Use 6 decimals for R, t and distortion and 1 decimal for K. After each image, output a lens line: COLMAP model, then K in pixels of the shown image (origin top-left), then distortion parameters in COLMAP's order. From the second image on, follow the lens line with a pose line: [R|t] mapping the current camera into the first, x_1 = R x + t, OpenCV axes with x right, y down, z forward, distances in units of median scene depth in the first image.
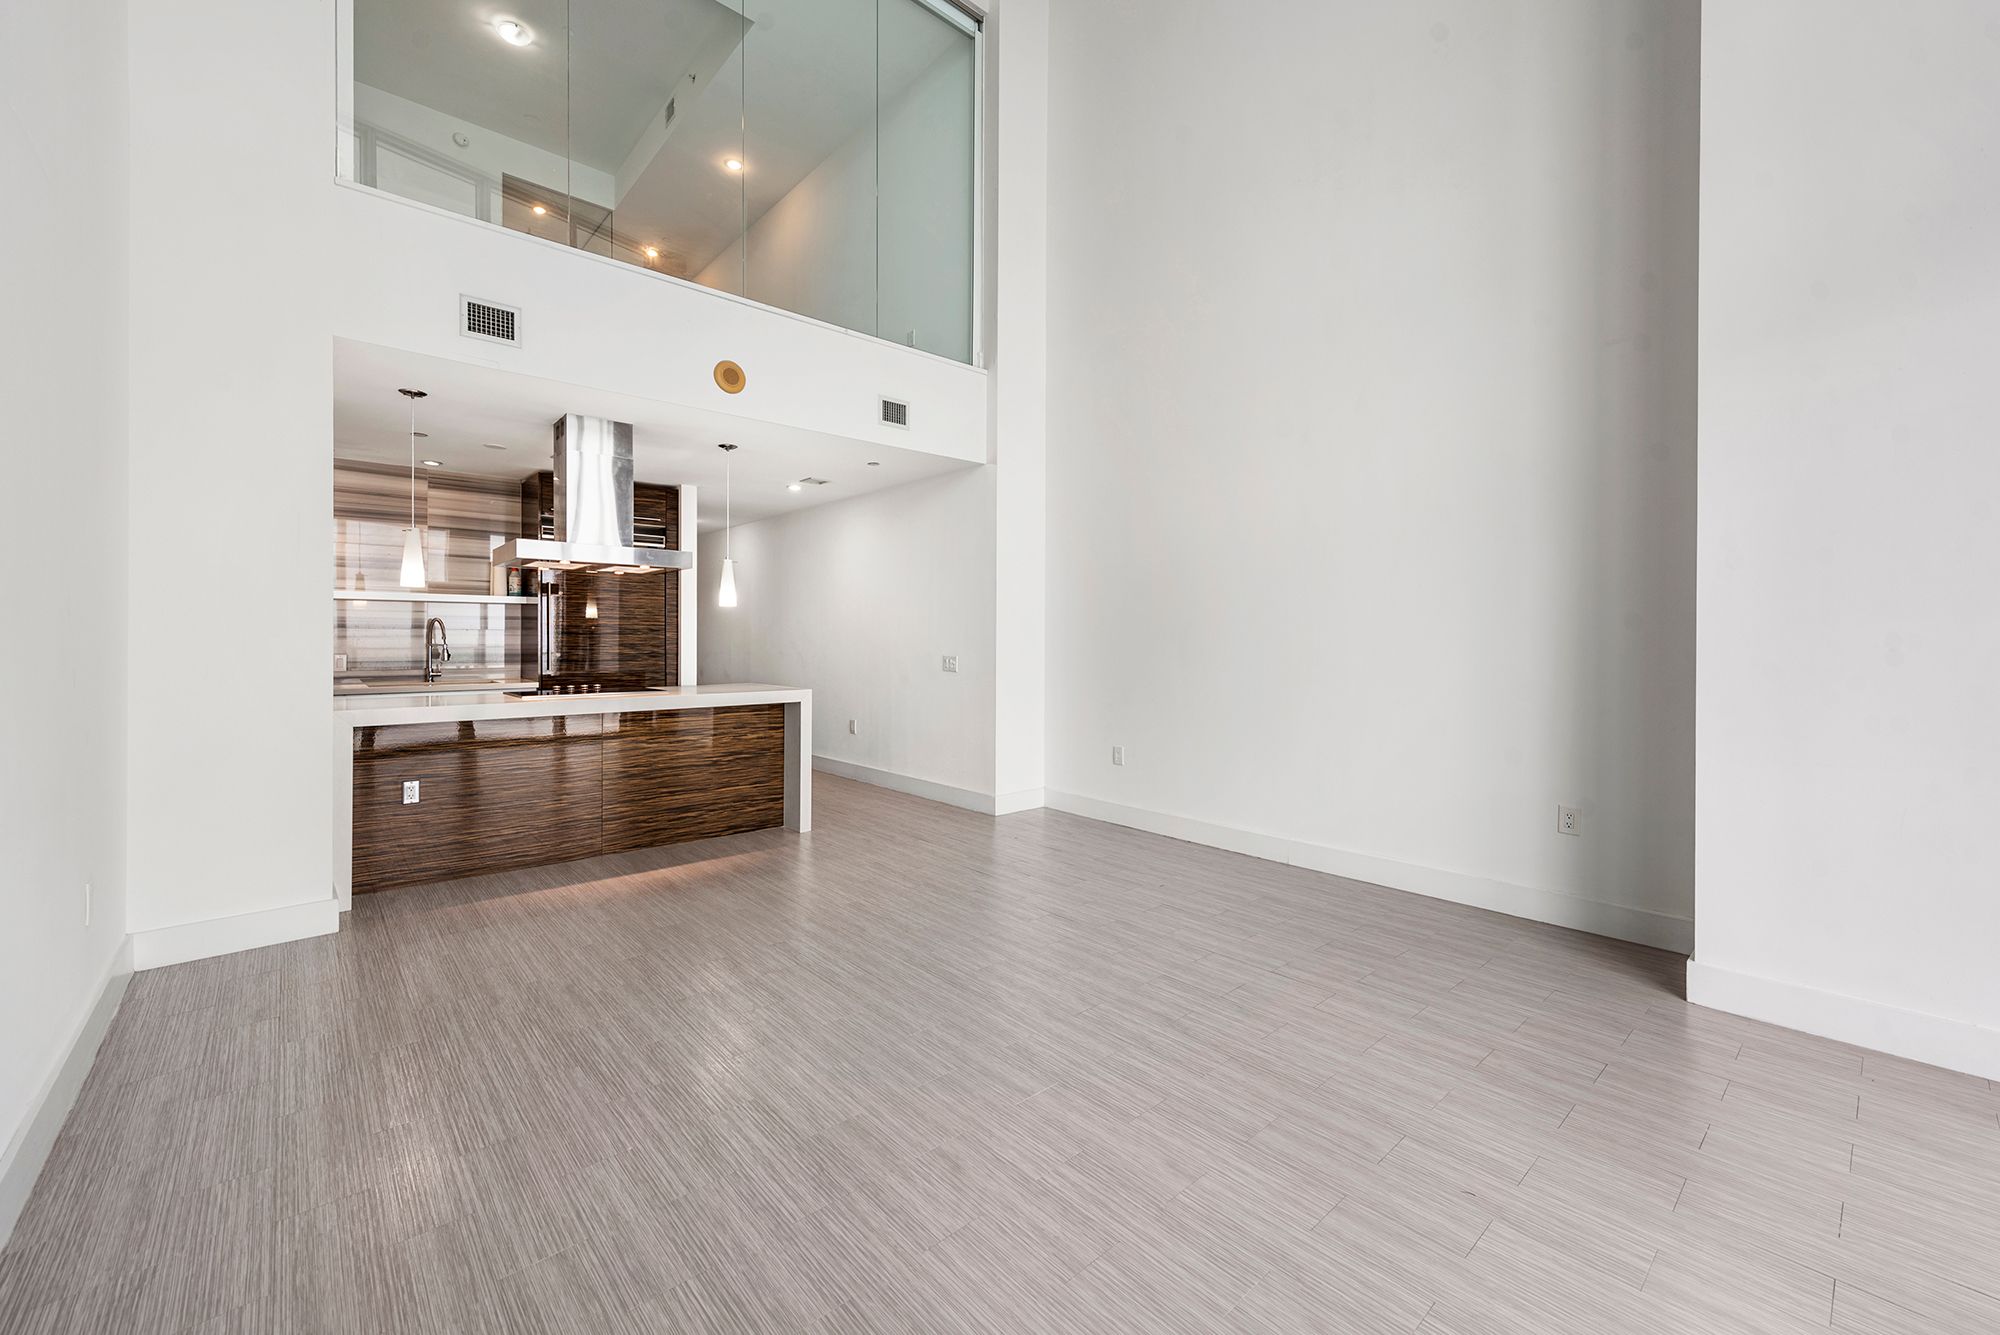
lens RADIAL K [[794.6, 0, 1001.3], [0, 794.6, 650.4], [0, 0, 1]] dist [0.014656, -0.003764]
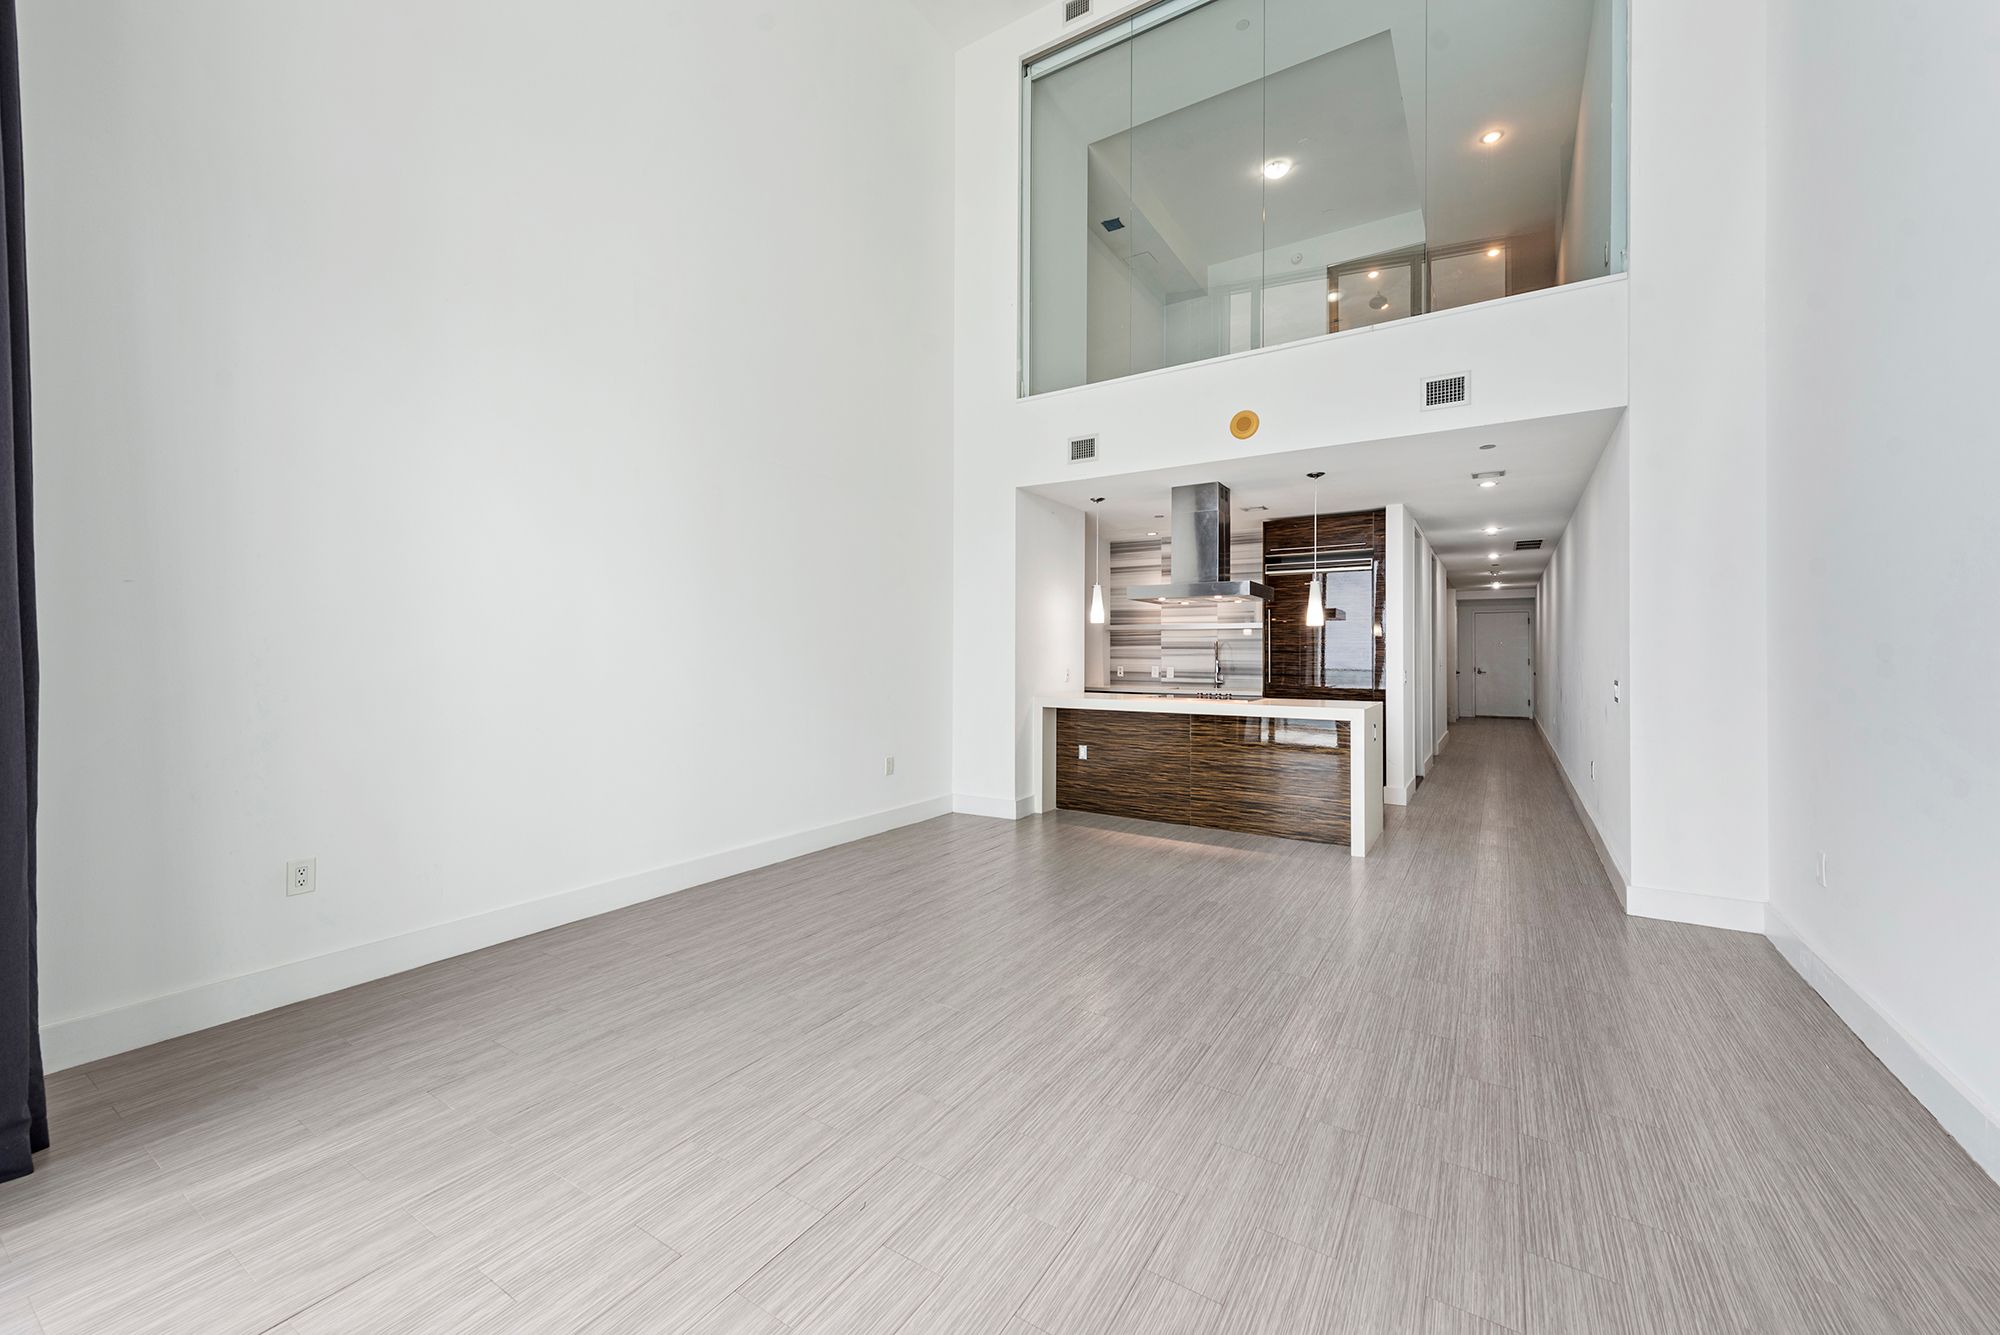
lens RADIAL K [[794.6, 0, 998.0], [0, 794.6, 660.7], [0, 0, 1]] dist [0.014656, -0.003764]
pose [[0.271217, 0.007346, -0.962490, 0.784910], [-0.018363, 0.999828, 0.002456, -0.005168], [0.962343, 0.017008, 0.271305, 0.435236]]
